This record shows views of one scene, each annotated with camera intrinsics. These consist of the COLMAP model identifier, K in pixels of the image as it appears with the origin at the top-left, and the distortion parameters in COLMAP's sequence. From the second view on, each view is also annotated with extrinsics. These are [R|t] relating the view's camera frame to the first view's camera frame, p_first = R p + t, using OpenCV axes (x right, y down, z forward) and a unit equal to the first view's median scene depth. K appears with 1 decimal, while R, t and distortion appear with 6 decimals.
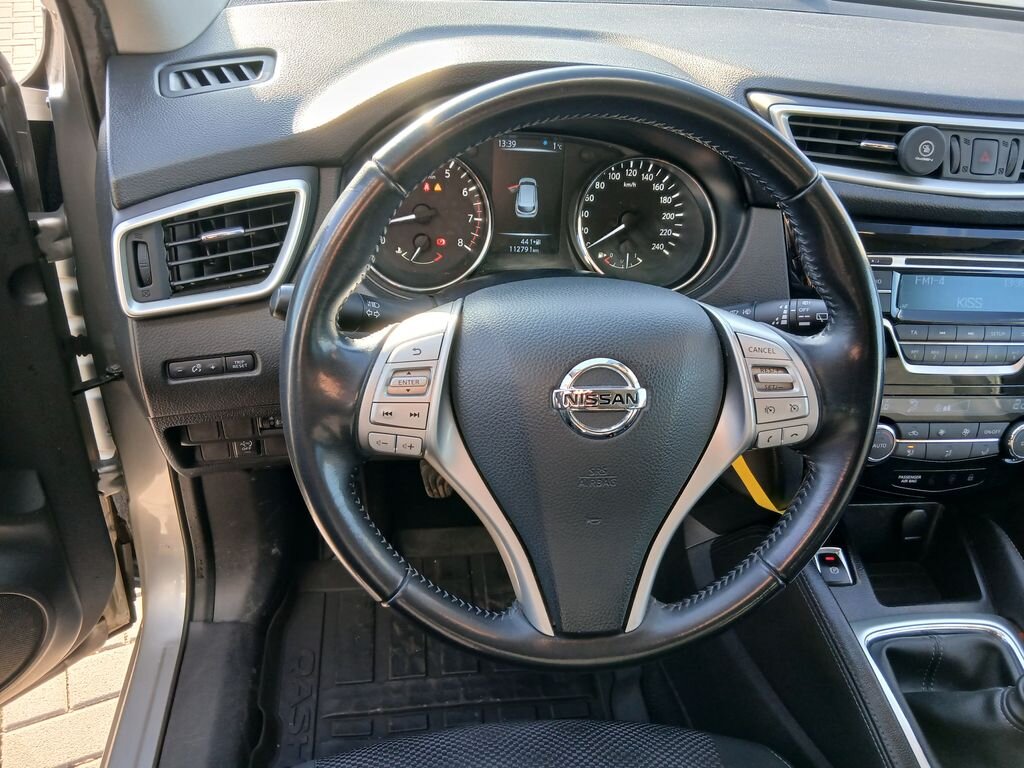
lens RADIAL K [[774.1, 0, 512.0], [0, 774.1, 384.0], [0, 0, 1]] dist [0.108451, -0.174813]
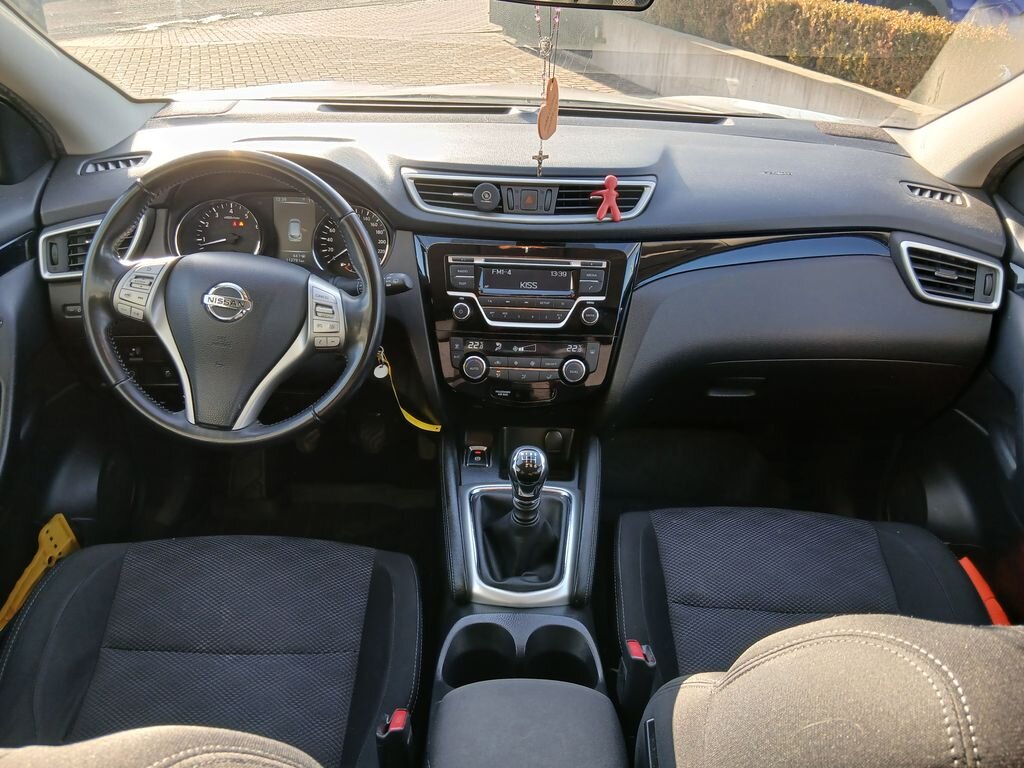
lens RADIAL K [[774.1, 0, 512.0], [0, 774.1, 384.0], [0, 0, 1]] dist [0.108451, -0.174813]
pose [[0.990265, 0.010742, -0.138781, 0.751731], [-0.028911, 0.991147, -0.129580, 0.312087], [0.136161, 0.132331, 0.981809, -0.590725]]
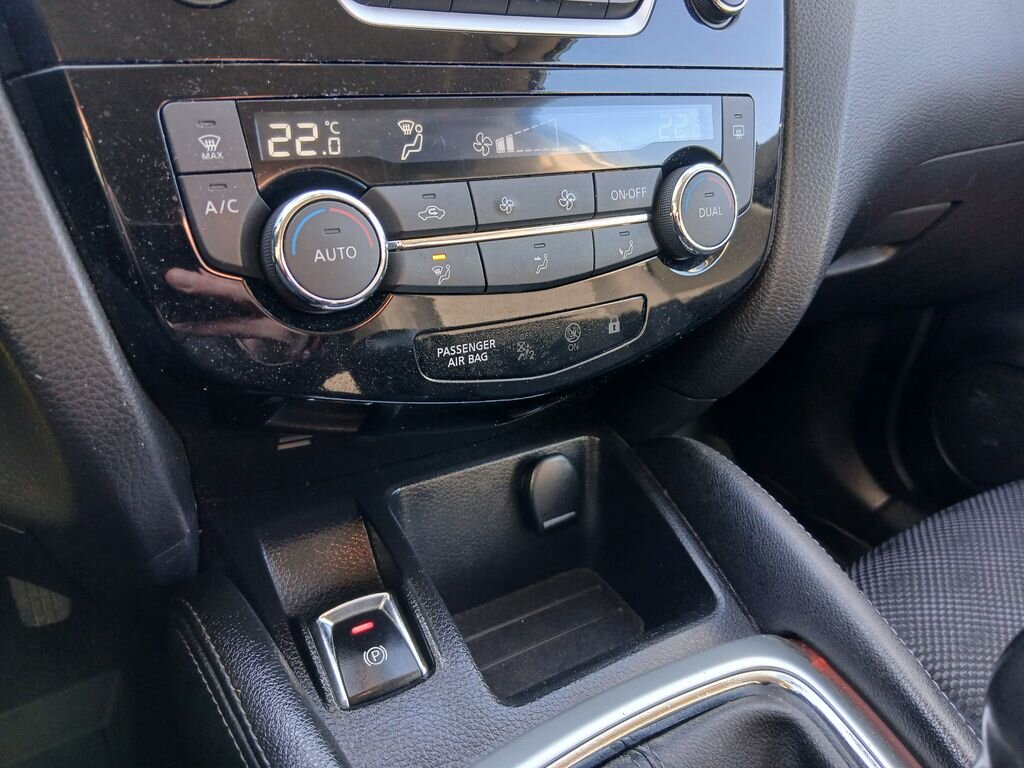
lens RADIAL K [[774.1, 0, 512.0], [0, 774.1, 384.0], [0, 0, 1]] dist [0.108451, -0.174813]
pose [[0.911818, -0.215071, 0.349762, 0.395907], [0.250360, 0.966387, -0.058442, 0.161728], [-0.325436, 0.140855, 0.935014, 0.658678]]
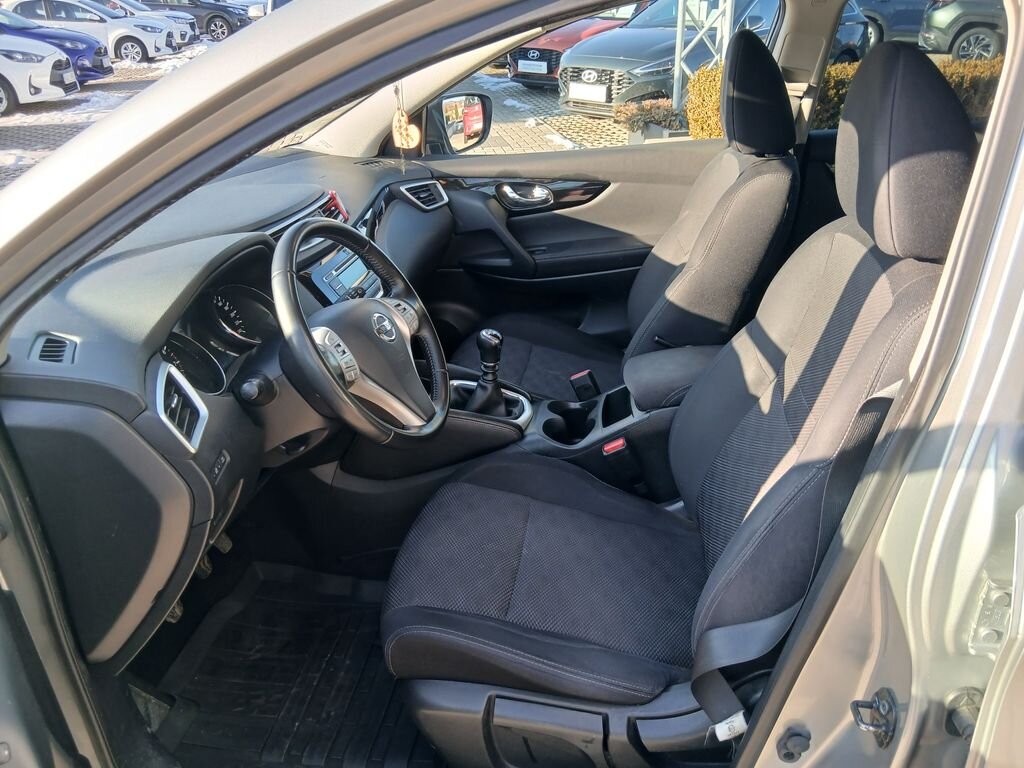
lens RADIAL K [[774.1, 0, 512.0], [0, 774.1, 384.0], [0, 0, 1]] dist [0.108451, -0.174813]
pose [[0.261249, -0.510023, 0.819527, -1.251657], [0.653799, 0.718103, 0.238485, -0.117067], [-0.710138, 0.473503, 0.521056, -0.331466]]
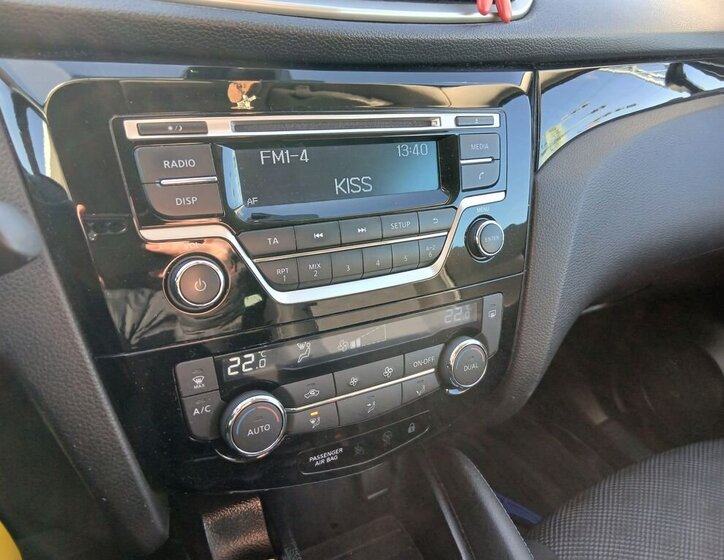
lens RADIAL K [[562.6, 0, 362.0], [0, 562.6, 280.0], [0, 0, 1]] dist [0.128975, -0.214769]
pose [[0.928284, -0.167139, 0.332195, 0.400415], [0.179687, 0.983698, -0.007184, -0.018412], [-0.325579, 0.066360, 0.943183, 0.529246]]
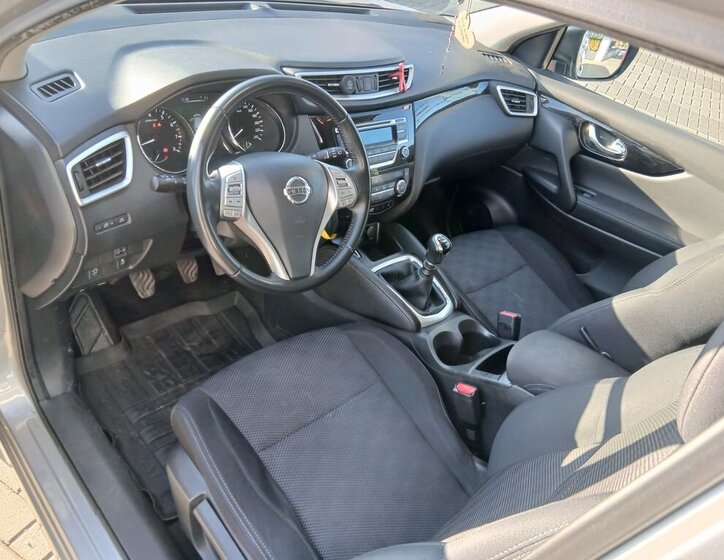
lens RADIAL K [[562.6, 0, 362.0], [0, 562.6, 280.0], [0, 0, 1]] dist [0.128975, -0.214769]
pose [[0.805622, -0.291074, 0.515993, -0.571332], [0.246617, 0.956697, 0.154633, 0.043855], [-0.538659, 0.002677, 0.842520, -0.587925]]
